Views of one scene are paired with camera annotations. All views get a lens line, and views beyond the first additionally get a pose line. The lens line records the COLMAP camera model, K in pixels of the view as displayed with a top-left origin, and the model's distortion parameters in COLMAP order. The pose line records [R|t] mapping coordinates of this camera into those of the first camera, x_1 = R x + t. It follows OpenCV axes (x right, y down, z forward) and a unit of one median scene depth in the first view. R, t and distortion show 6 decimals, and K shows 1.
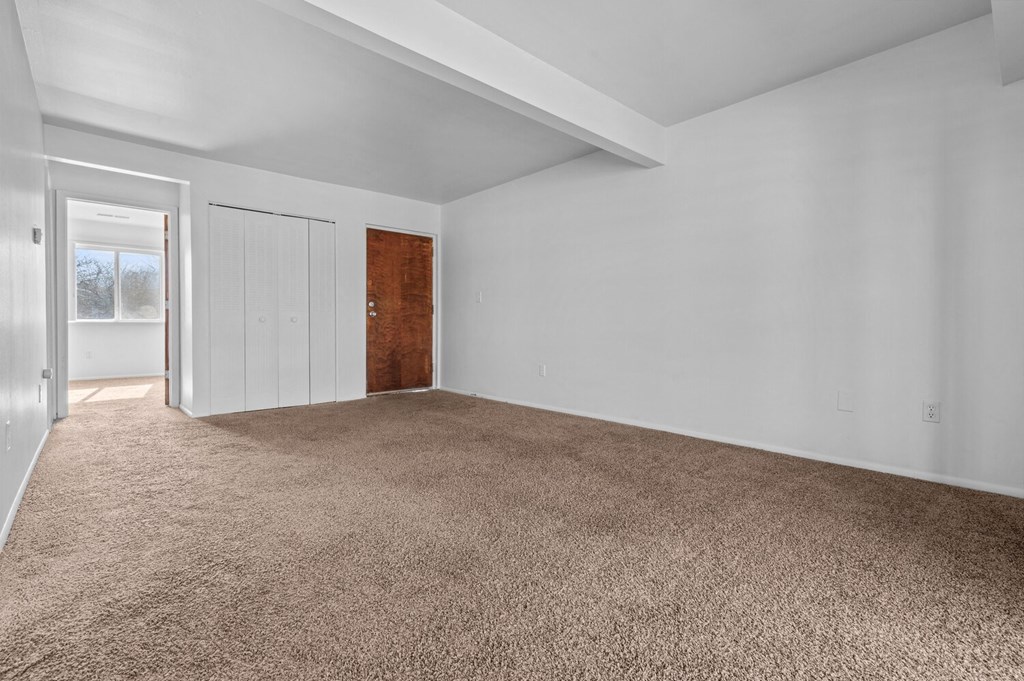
lens RADIAL K [[464.4, 0, 524.1], [0, 464.4, 330.3], [0, 0, 1]] dist [0.008423, 0.000358]
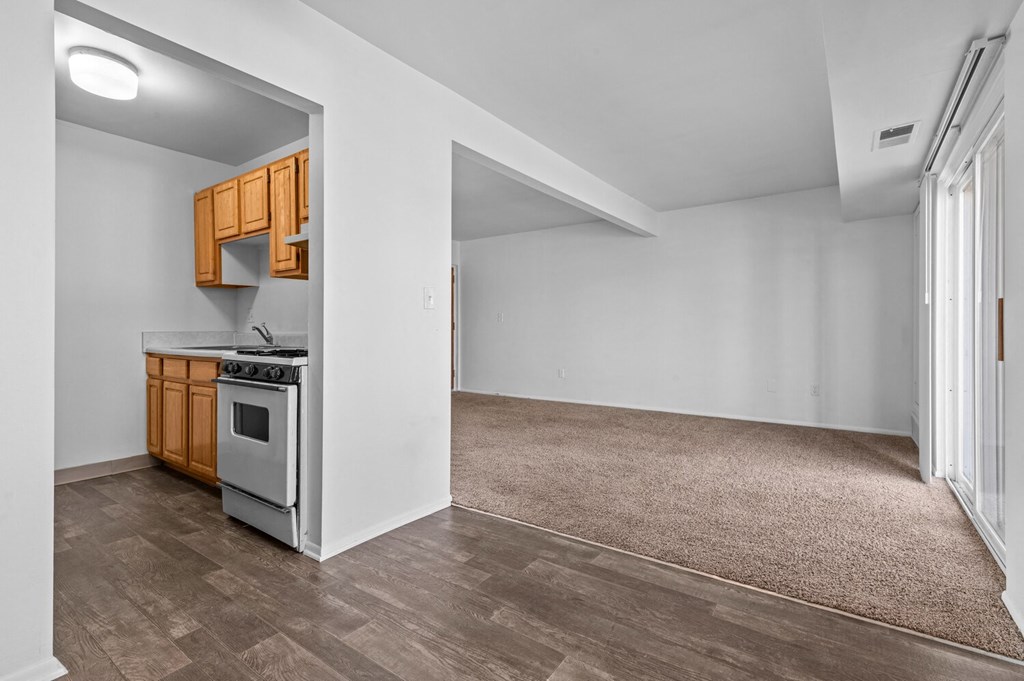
lens RADIAL K [[464.4, 0, 524.1], [0, 464.4, 330.3], [0, 0, 1]] dist [0.008423, 0.000358]
pose [[0.978810, -0.005614, 0.204693, -0.632836], [0.007069, 0.999955, -0.006378, -0.059332], [-0.204648, 0.007690, 0.978805, -0.575705]]
